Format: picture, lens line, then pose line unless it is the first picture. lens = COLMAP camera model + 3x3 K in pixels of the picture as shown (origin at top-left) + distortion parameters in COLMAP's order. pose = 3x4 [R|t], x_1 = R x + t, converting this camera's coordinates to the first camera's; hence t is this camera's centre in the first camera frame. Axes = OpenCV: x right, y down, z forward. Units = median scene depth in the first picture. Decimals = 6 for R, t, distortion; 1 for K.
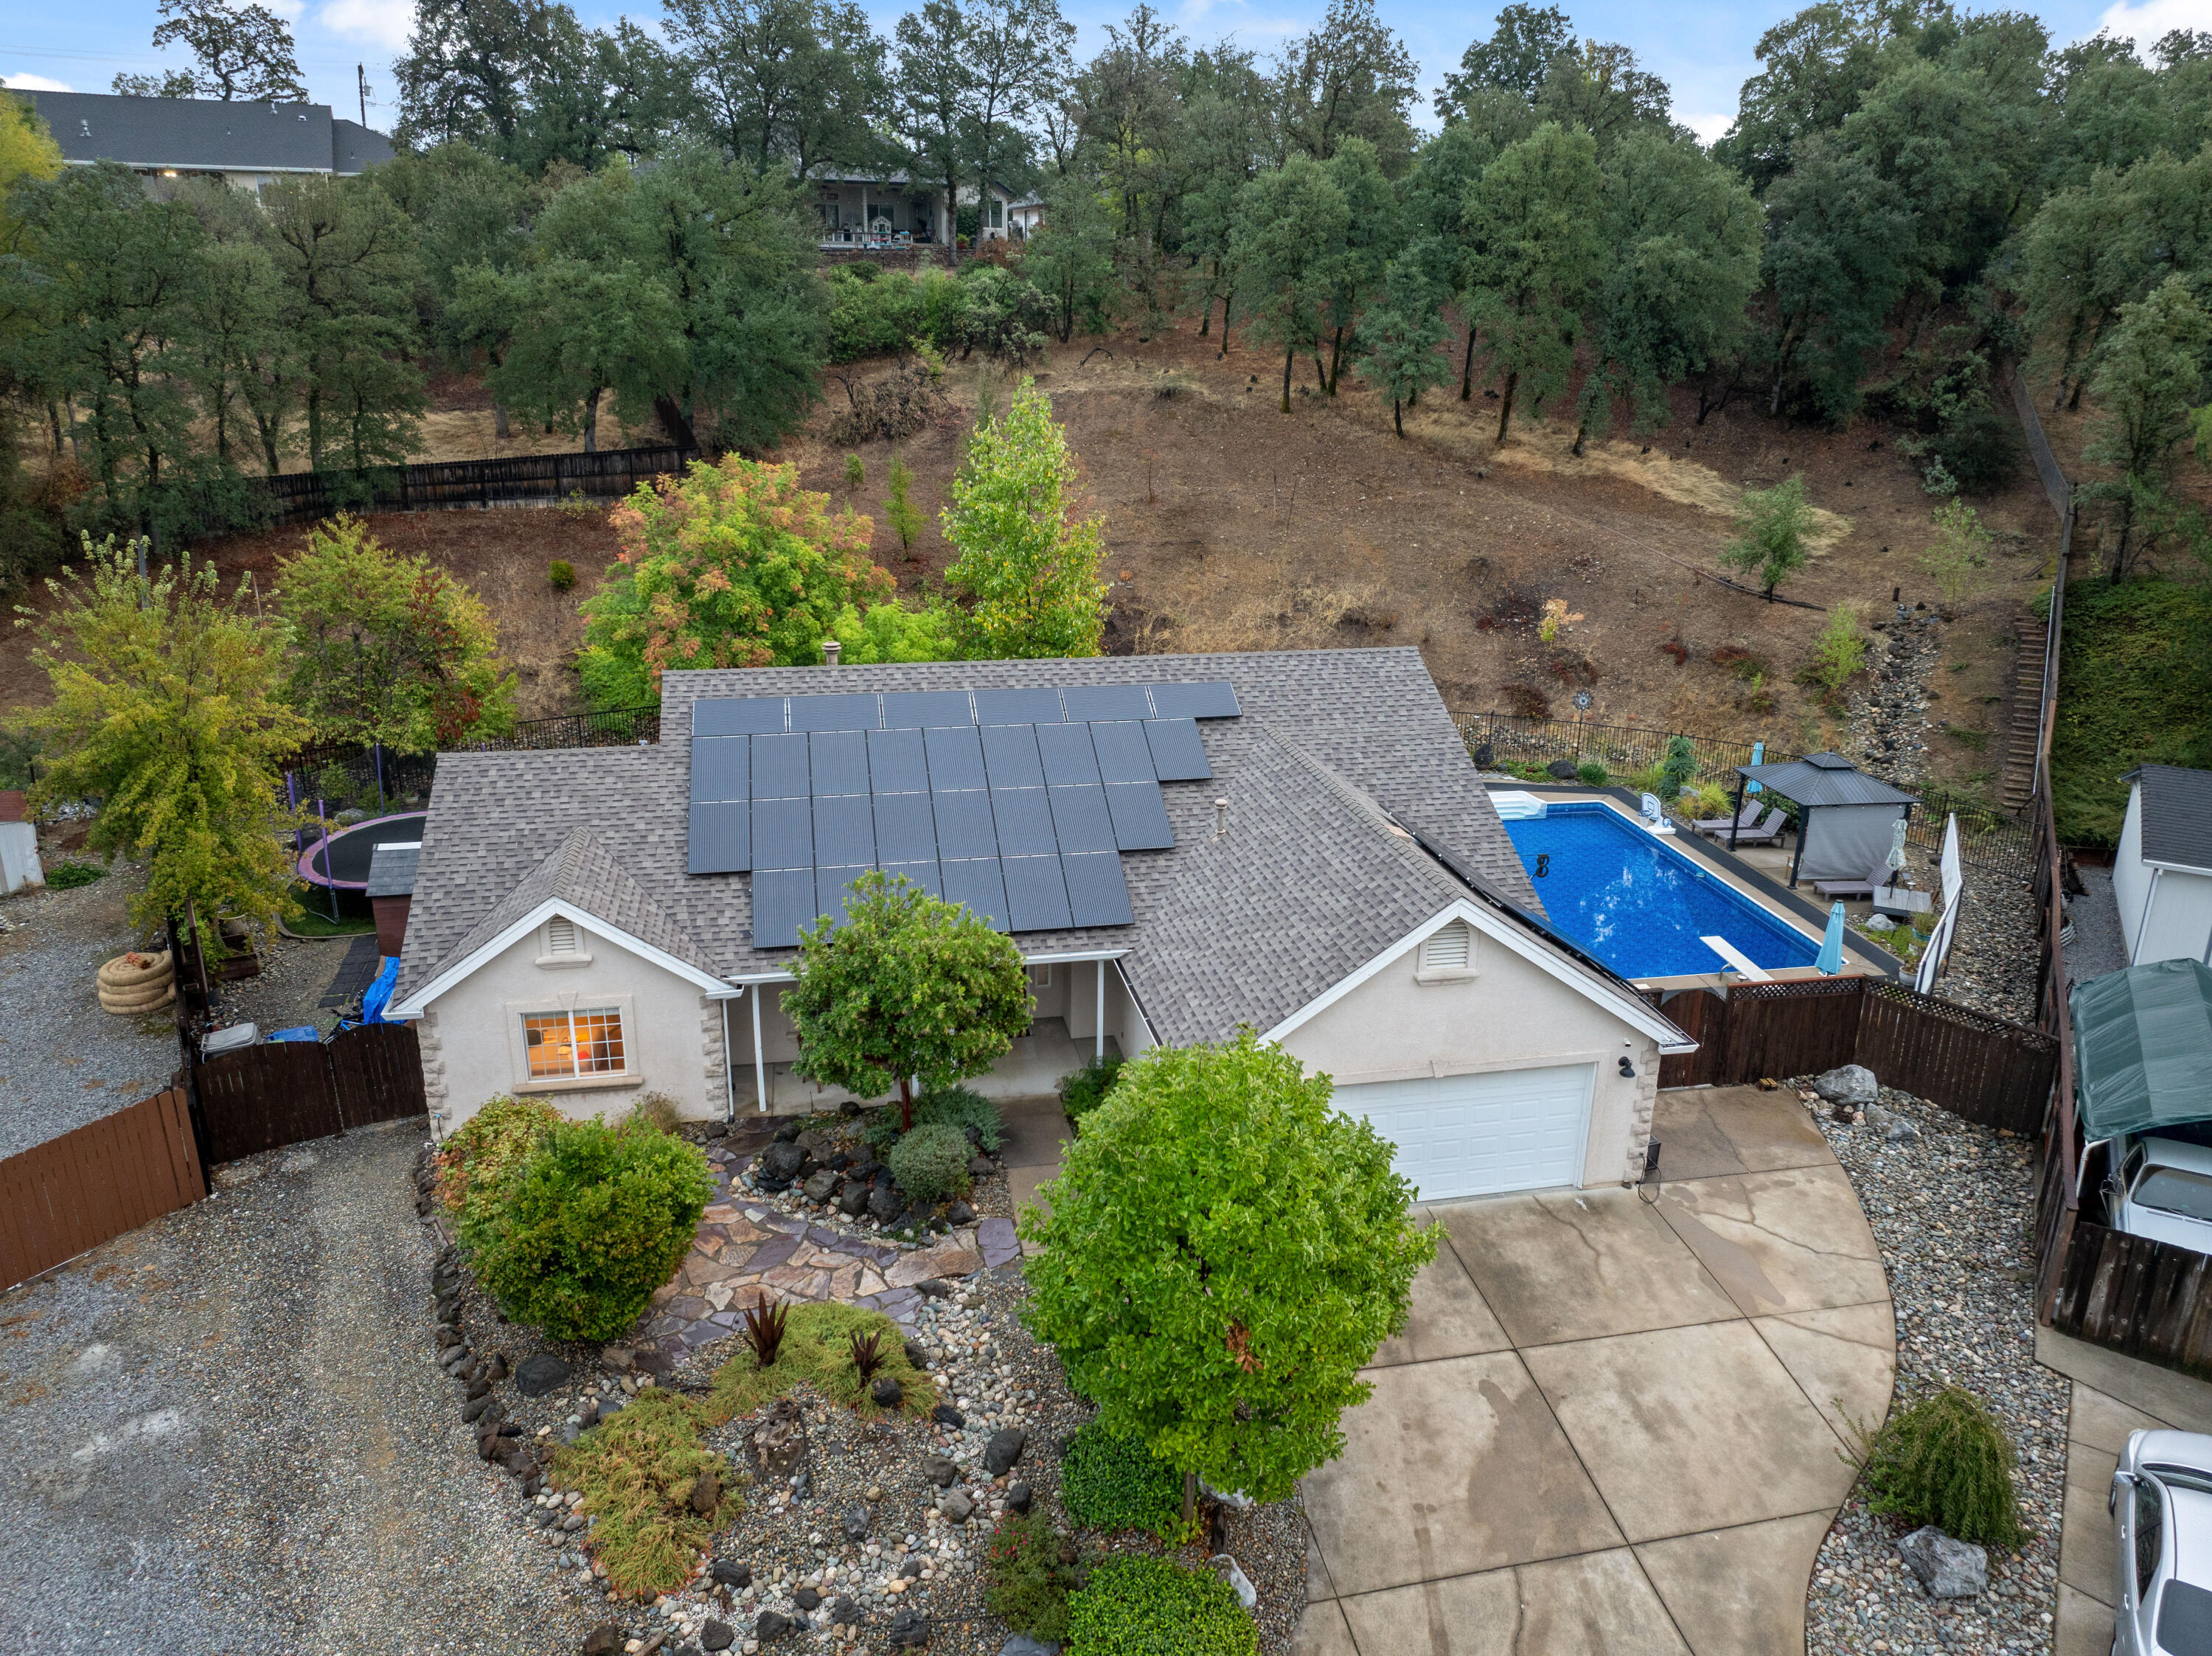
lens RADIAL K [[1534.2, 0, 1111.3], [0, 1534.2, 816.6], [0, 0, 1]] dist [-0.036786, -0.000038]
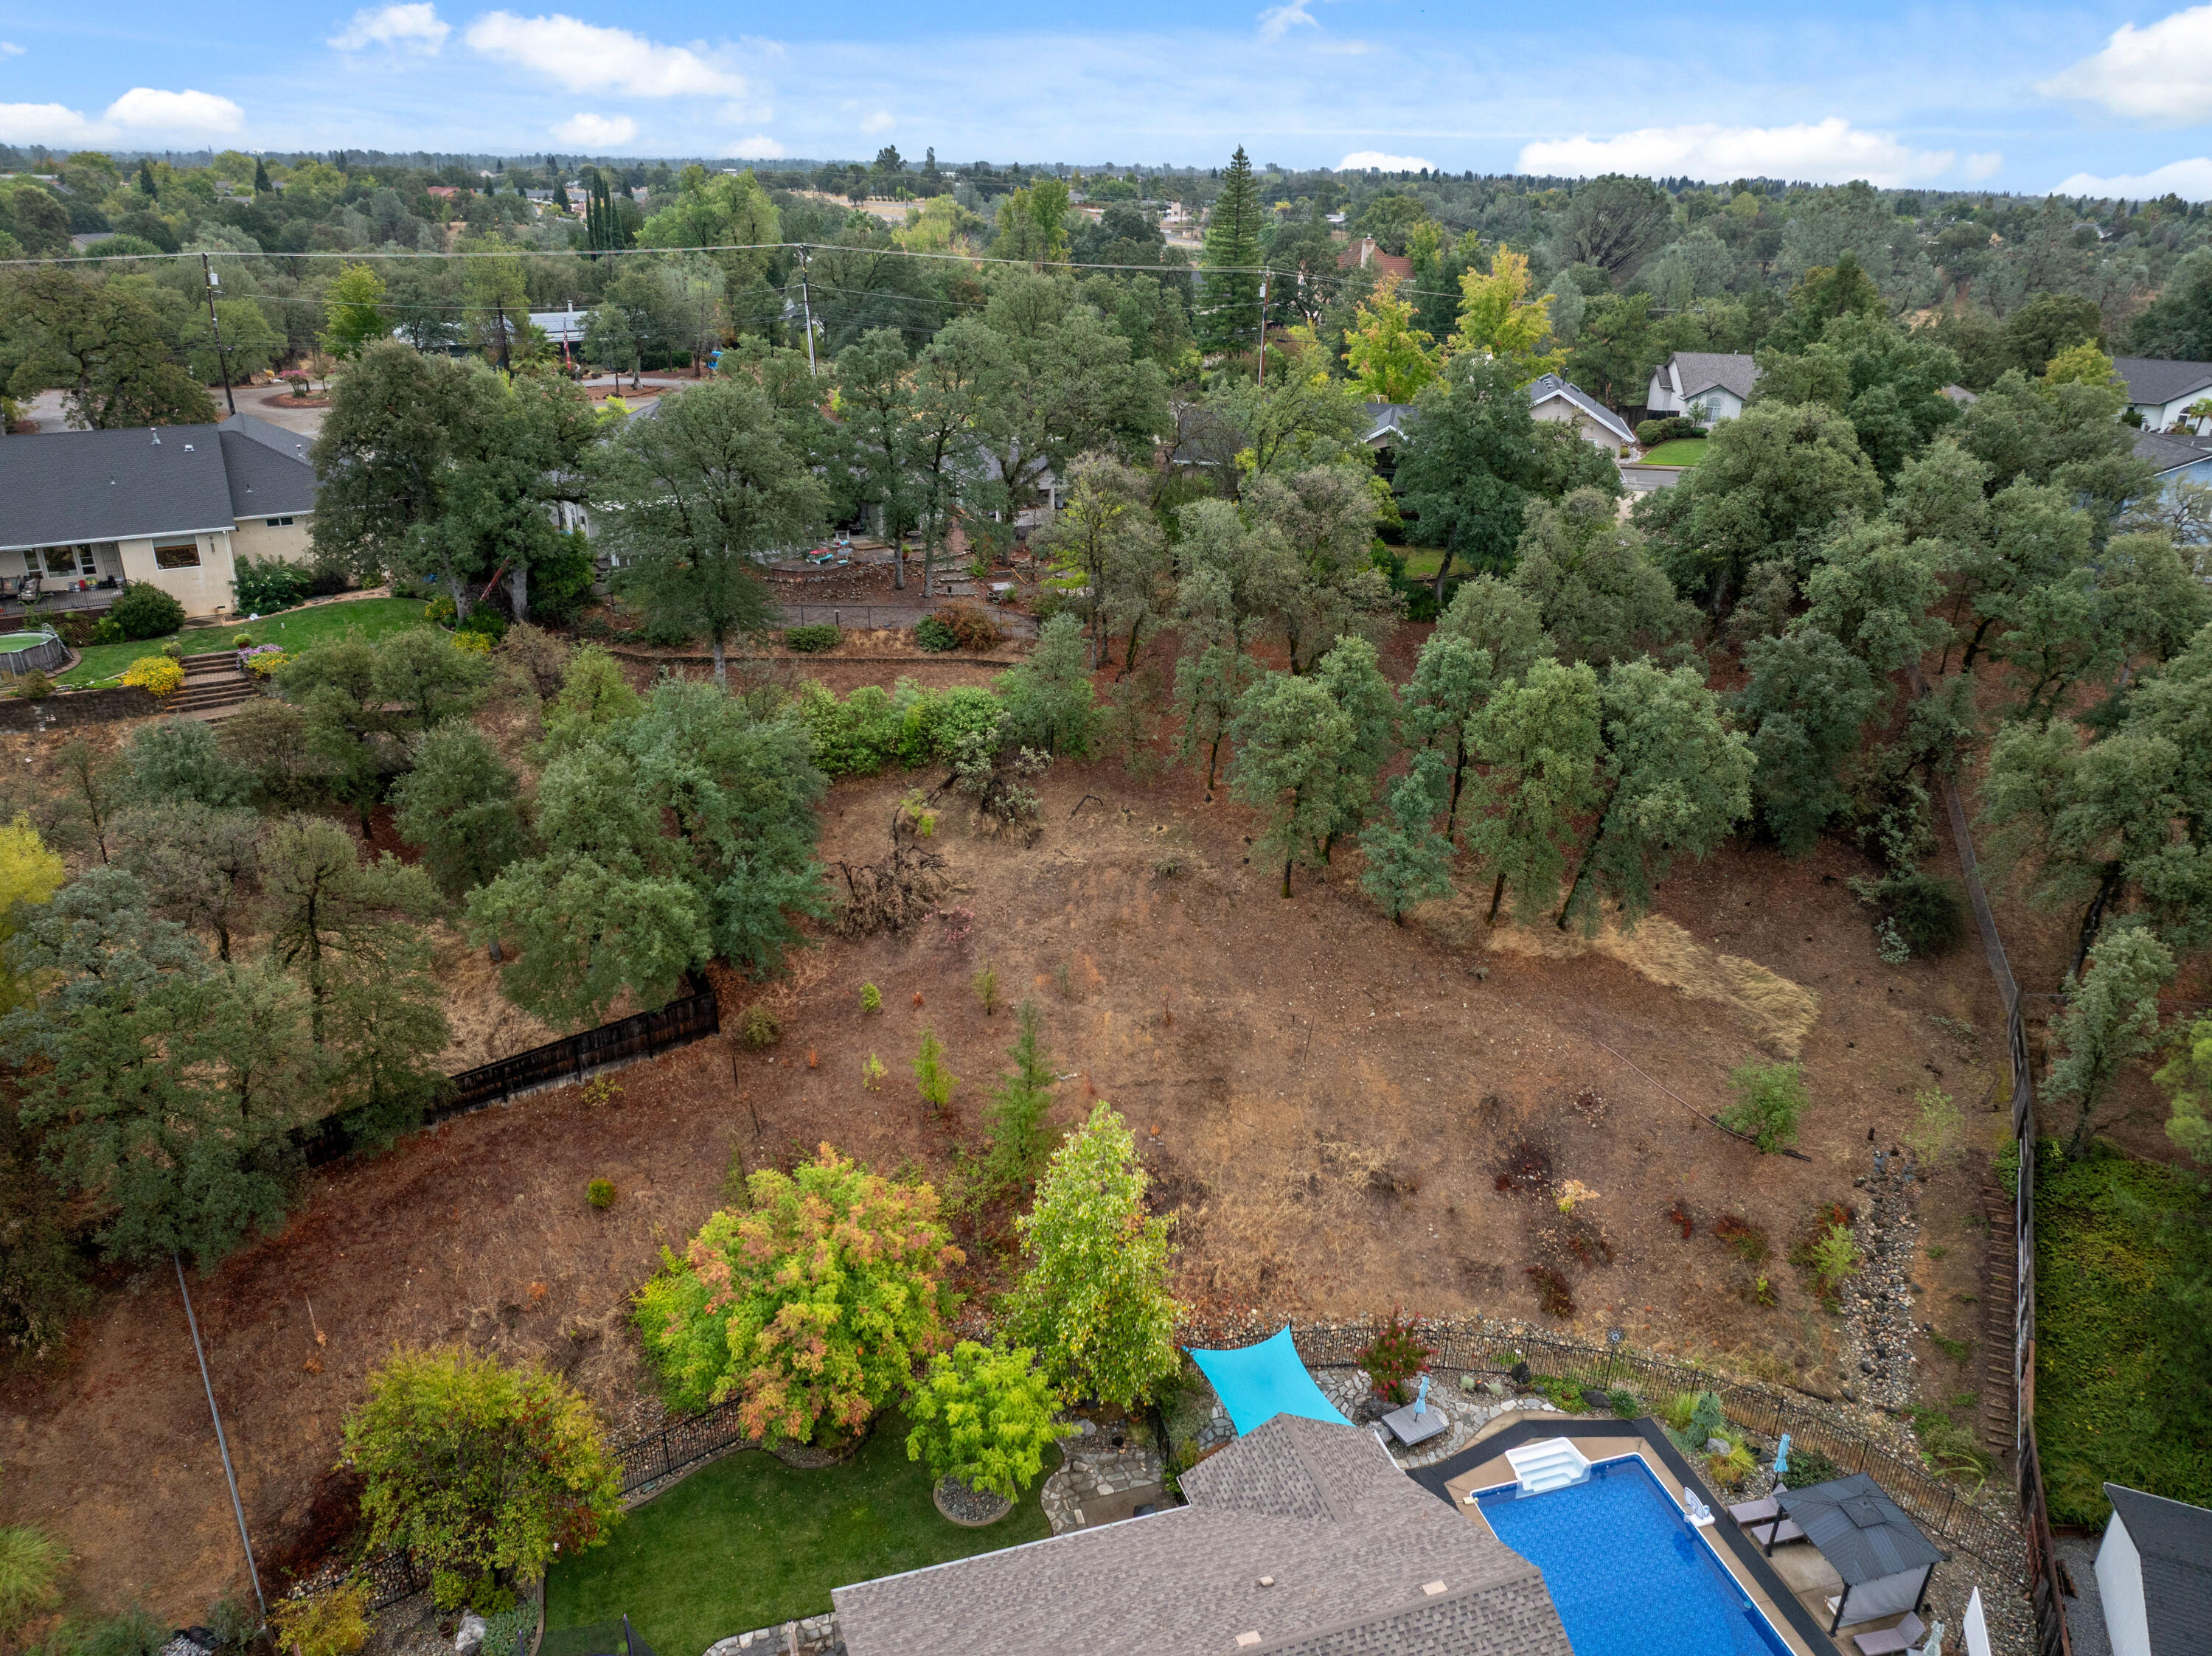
lens RADIAL K [[1534.2, 0, 1111.3], [0, 1534.2, 816.6], [0, 0, 1]] dist [-0.036786, -0.000038]
pose [[0.993878, -0.038786, 0.103447, -0.159367], [0.030173, 0.996046, 0.083560, -0.610570], [-0.106279, -0.079927, 0.991119, 0.003509]]
